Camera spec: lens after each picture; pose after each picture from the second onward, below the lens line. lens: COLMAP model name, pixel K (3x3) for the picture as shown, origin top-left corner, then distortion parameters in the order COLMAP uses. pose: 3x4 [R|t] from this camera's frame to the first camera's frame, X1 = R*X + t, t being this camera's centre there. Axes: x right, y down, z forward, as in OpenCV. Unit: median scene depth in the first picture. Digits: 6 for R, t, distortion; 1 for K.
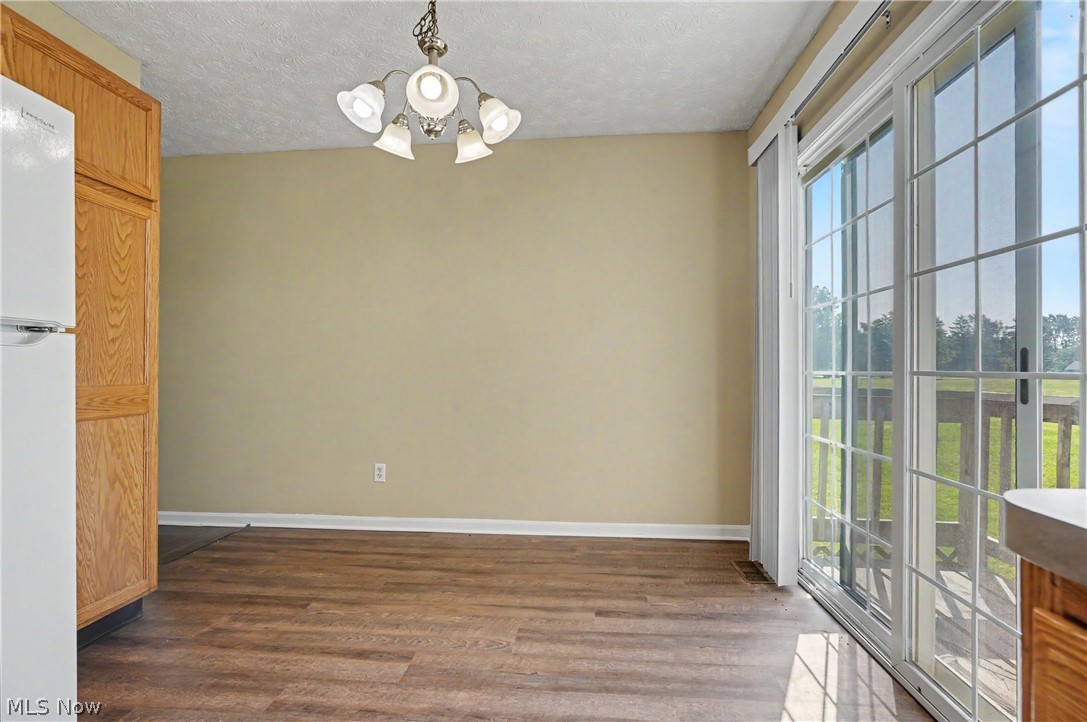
lens RADIAL K [[494.4, 0, 542.1], [0, 494.4, 365.1], [0, 0, 1]] dist [-0.007667, 0.000921]
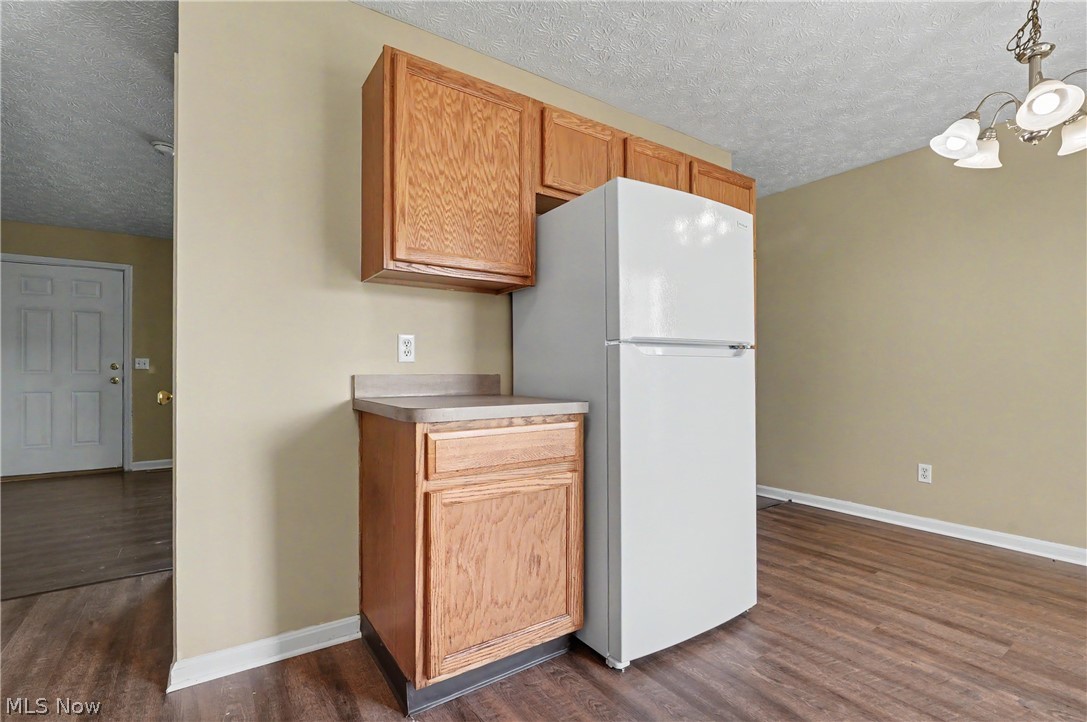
lens RADIAL K [[503.3, 0, 548.3], [0, 503.3, 368.3], [0, 0, 1]] dist [0.000015, 0.001283]
pose [[0.651643, -0.003956, -0.758516, -0.082282], [0.007239, 0.999973, 0.001003, -0.004056], [0.758492, -0.006144, 0.651654, -0.414075]]
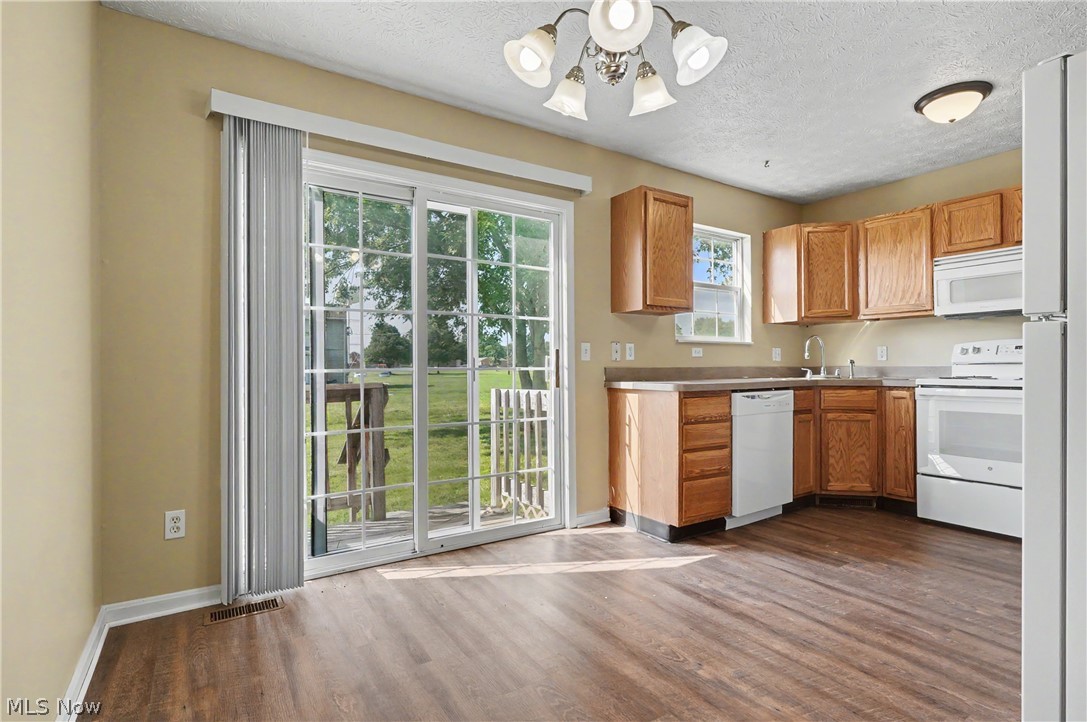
lens RADIAL K [[528.4, 0, 544.4], [0, 528.4, 364.2], [0, 0, 1]] dist [-0.009842, 0.000224]
pose [[-0.624193, 0.005739, 0.781249, -0.774857], [-0.001977, 0.999958, -0.008925, 0.014198], [-0.781268, -0.007115, -0.624156, 1.525256]]
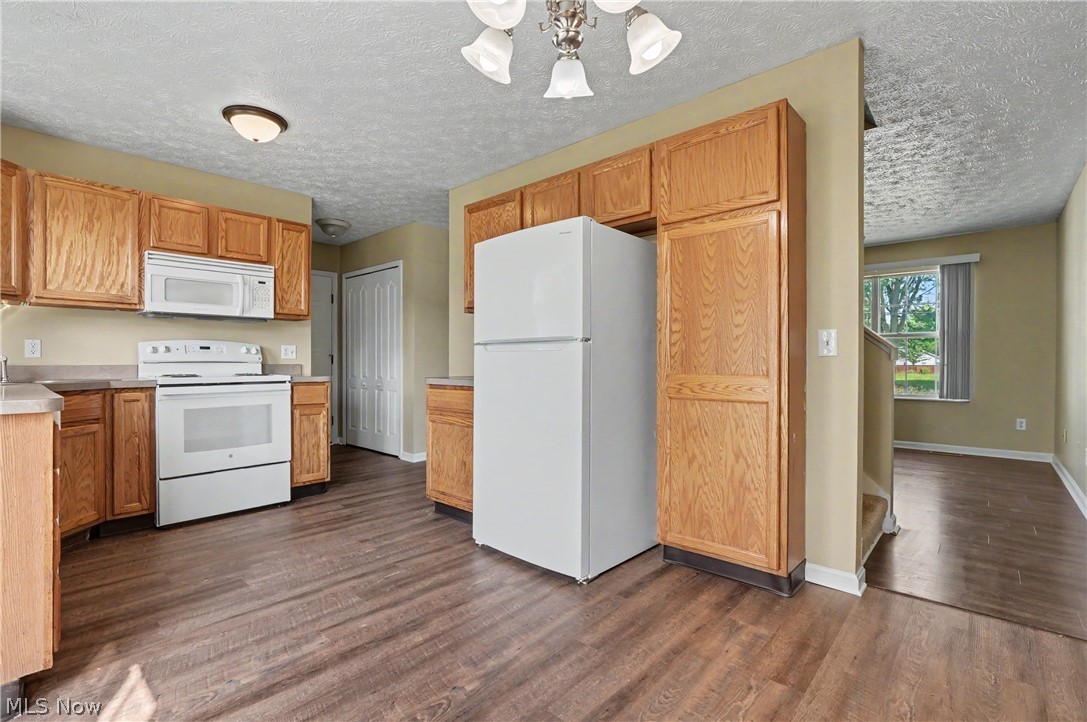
lens RADIAL K [[494.4, 0, 542.1], [0, 494.4, 365.1], [0, 0, 1]] dist [-0.007667, 0.000921]
pose [[-0.603124, 0.006098, -0.797624, 0.365604], [0.007860, 0.999968, 0.001701, 0.010485], [0.797609, -0.005243, -0.603152, 1.319880]]
